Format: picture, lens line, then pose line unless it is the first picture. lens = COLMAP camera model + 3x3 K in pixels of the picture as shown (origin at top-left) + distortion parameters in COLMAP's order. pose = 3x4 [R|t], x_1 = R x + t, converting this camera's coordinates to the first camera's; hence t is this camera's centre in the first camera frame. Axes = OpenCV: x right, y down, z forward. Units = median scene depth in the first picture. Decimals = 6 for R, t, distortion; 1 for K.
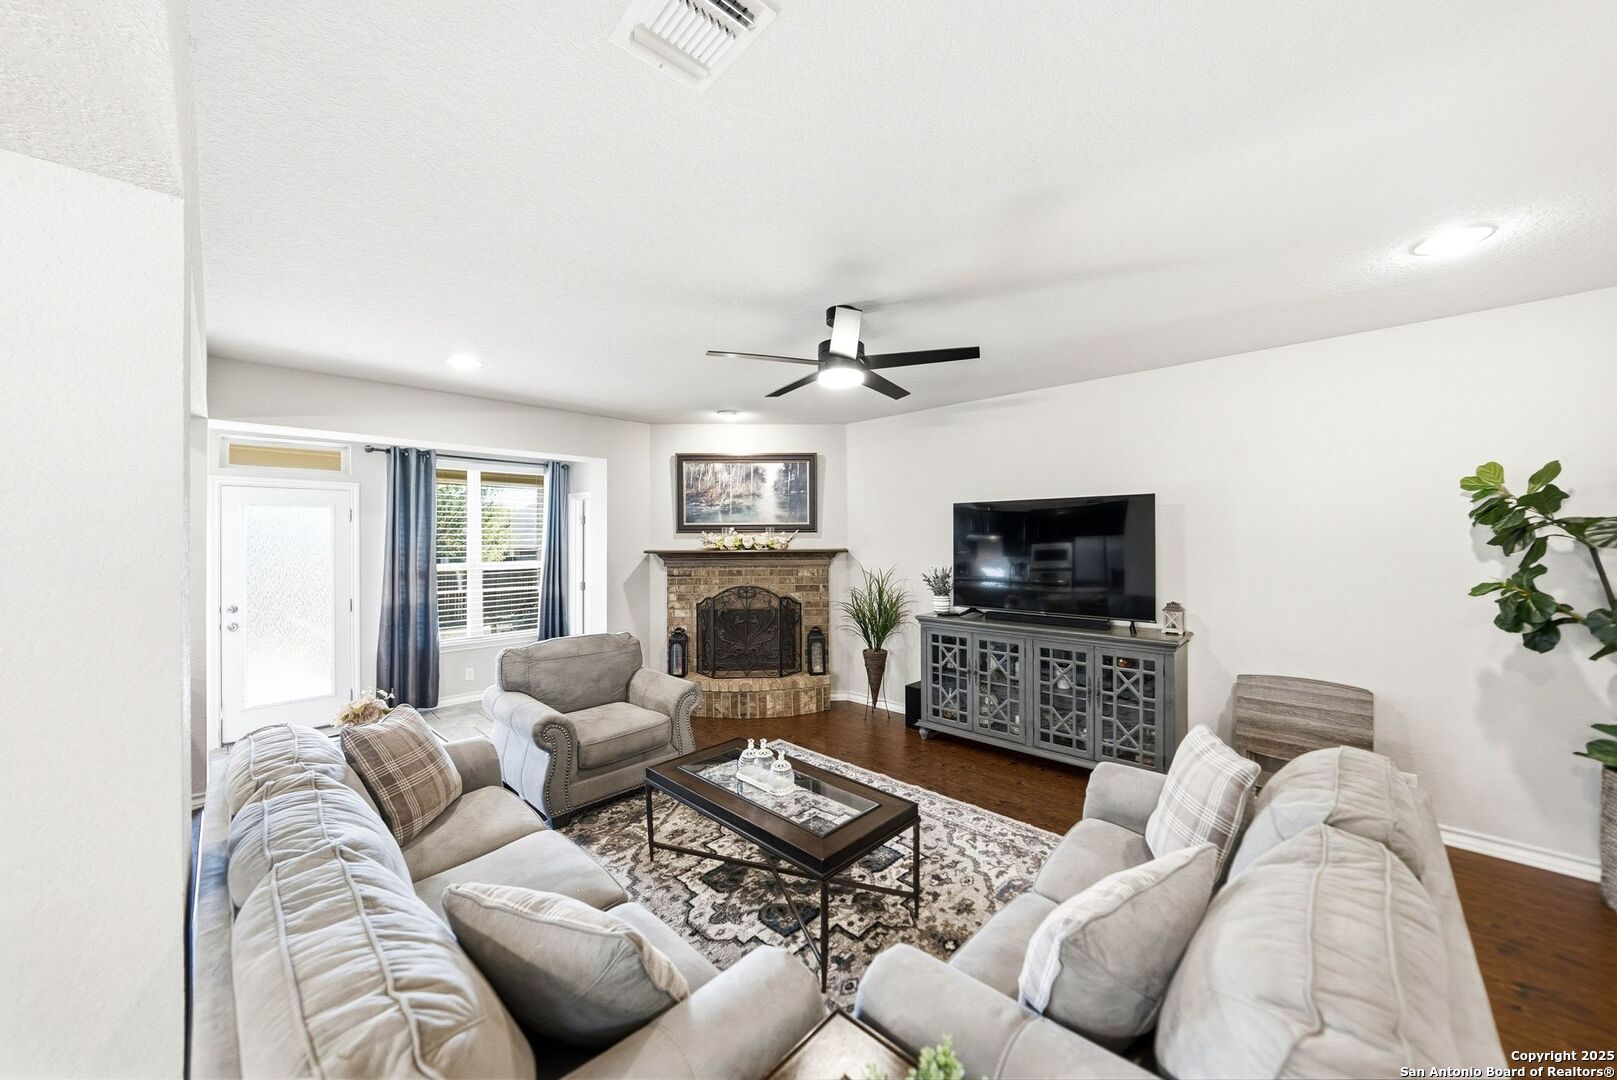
lens RADIAL K [[583.3, 0, 819.5], [0, 583.3, 536.6], [0, 0, 1]] dist [-0.023356, 0.007471]
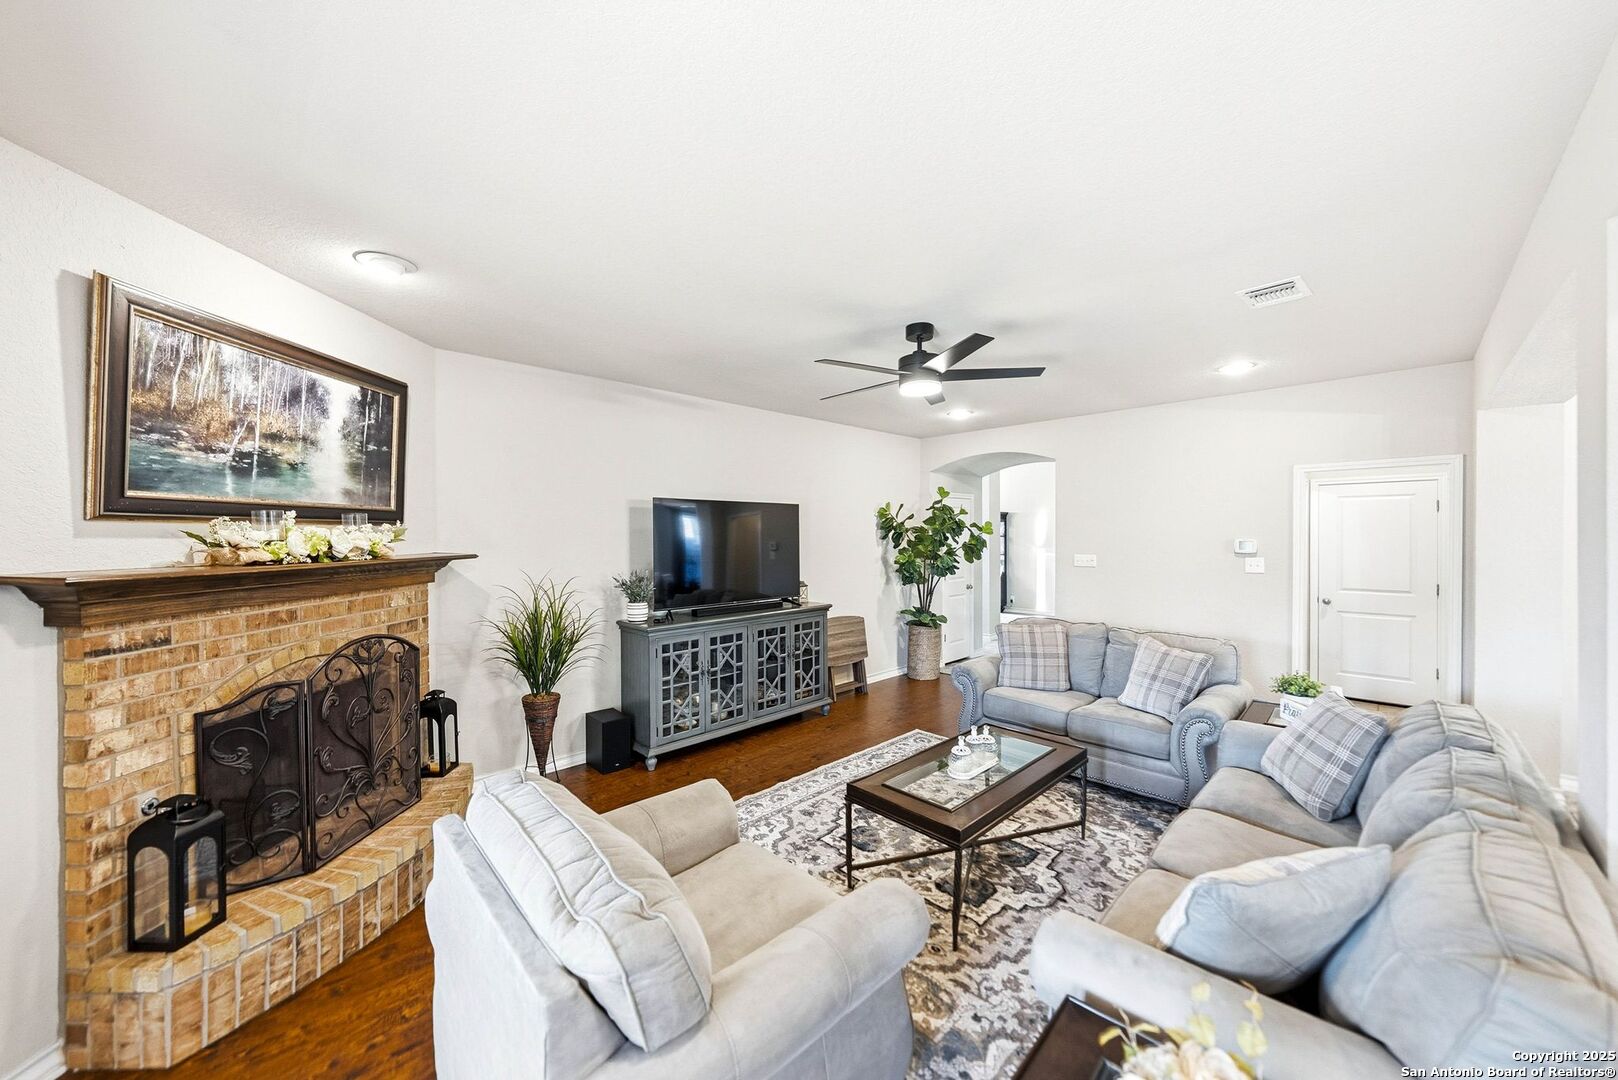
lens RADIAL K [[583.7, 0, 820.0], [0, 583.7, 536.6], [0, 0, 1]] dist [-0.023356, 0.007471]
pose [[0.036192, 0.001239, 0.999344, -0.555733], [0.000087, 0.999999, -0.001243, 0.004017], [-0.999345, 0.000132, 0.036192, 0.598496]]
